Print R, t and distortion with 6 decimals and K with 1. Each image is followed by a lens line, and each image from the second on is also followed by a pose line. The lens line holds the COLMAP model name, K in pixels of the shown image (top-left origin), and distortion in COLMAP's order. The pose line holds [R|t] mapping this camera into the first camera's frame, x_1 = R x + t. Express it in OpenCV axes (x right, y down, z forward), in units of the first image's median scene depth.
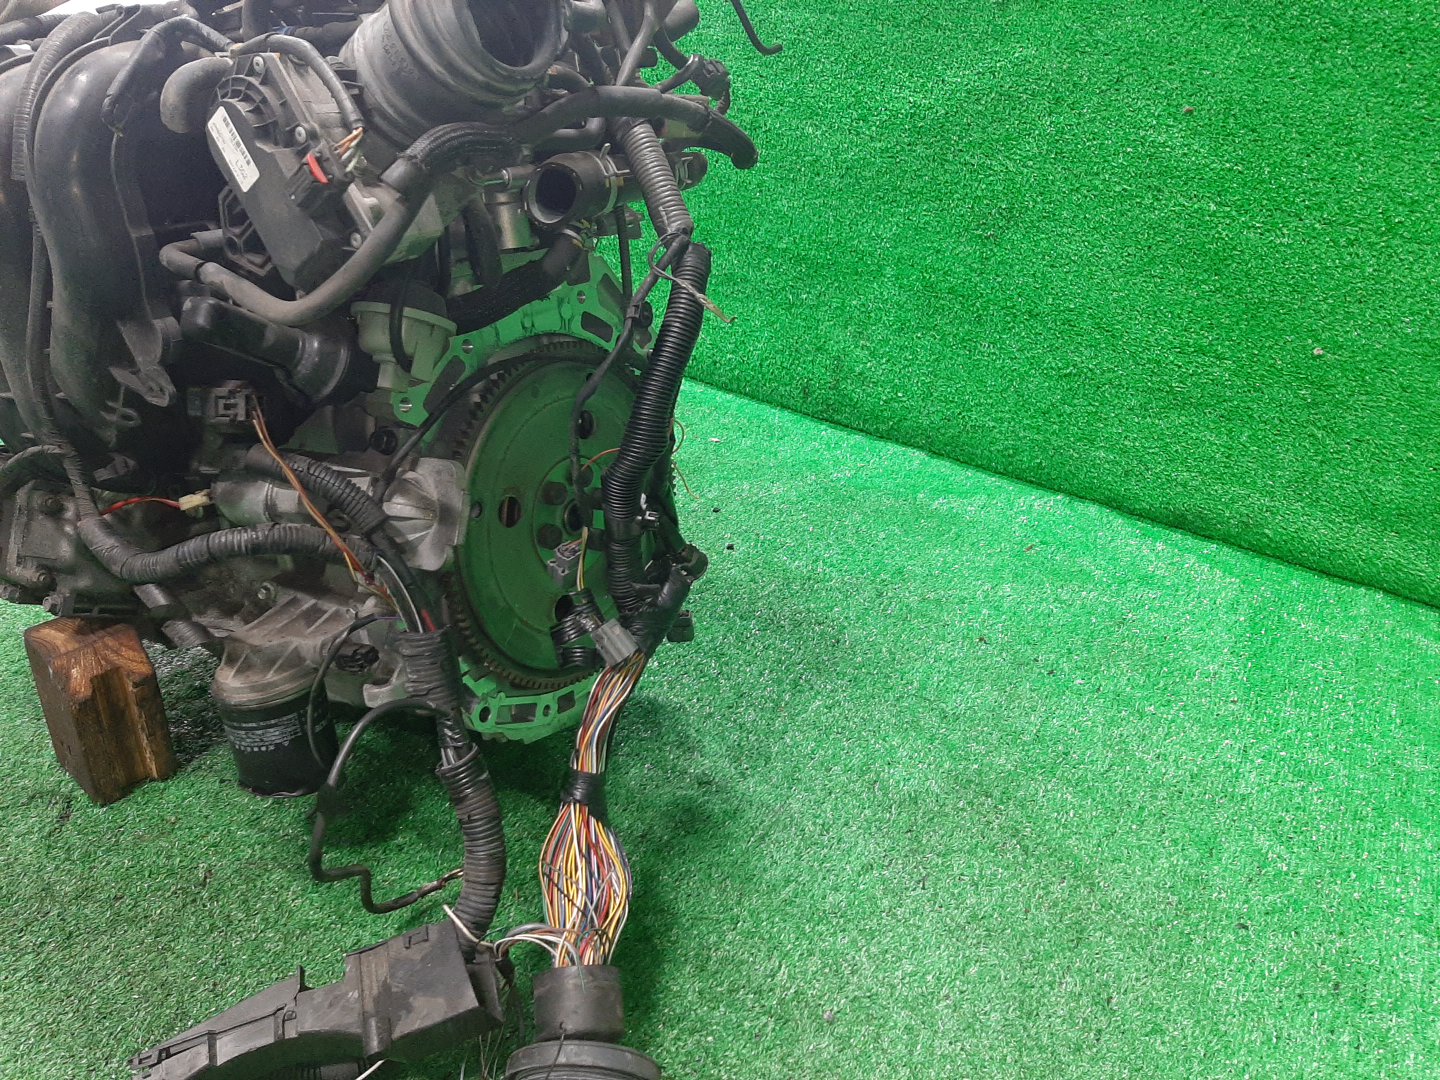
lens RADIAL K [[1096.2, 0, 720.0], [0, 1096.2, 540.0], [0, 0, 1]] dist [-0.005772, -0.002175]
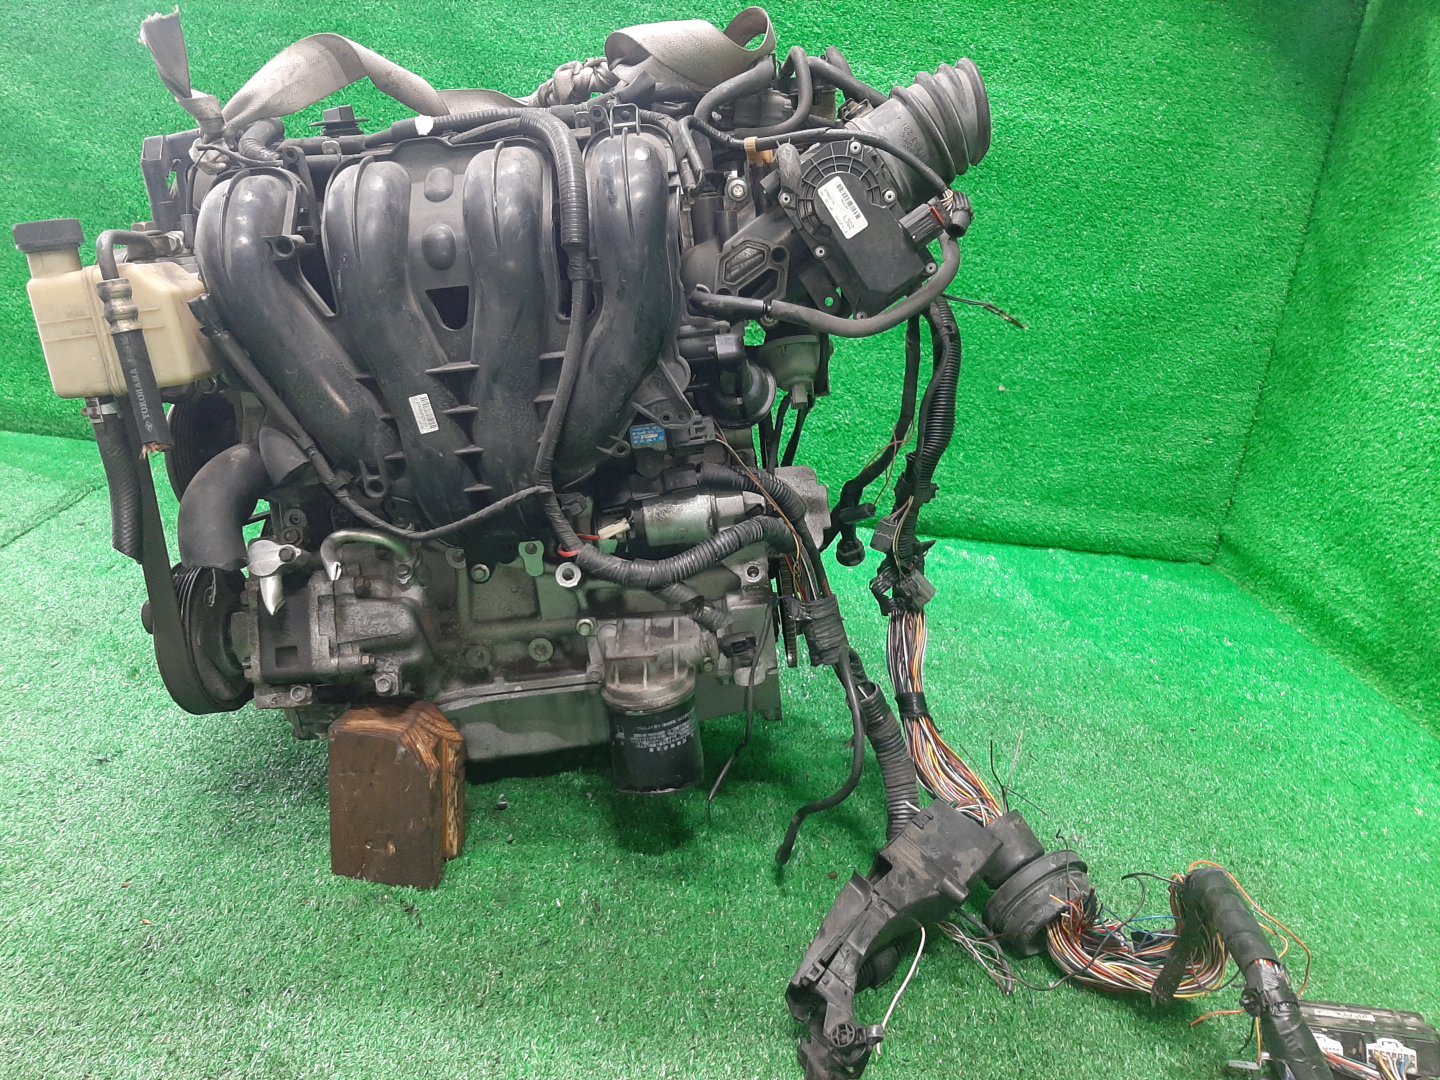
lens RADIAL K [[1085.2, 0, 720.0], [0, 1085.2, 540.0], [0, 0, 1]] dist [0.067552, -0.000375]
pose [[0.847478, -0.154959, 0.507709, -0.549430], [0.222639, 0.972015, -0.074963, 0.048055], [-0.481885, 0.176566, 0.858261, -0.012064]]
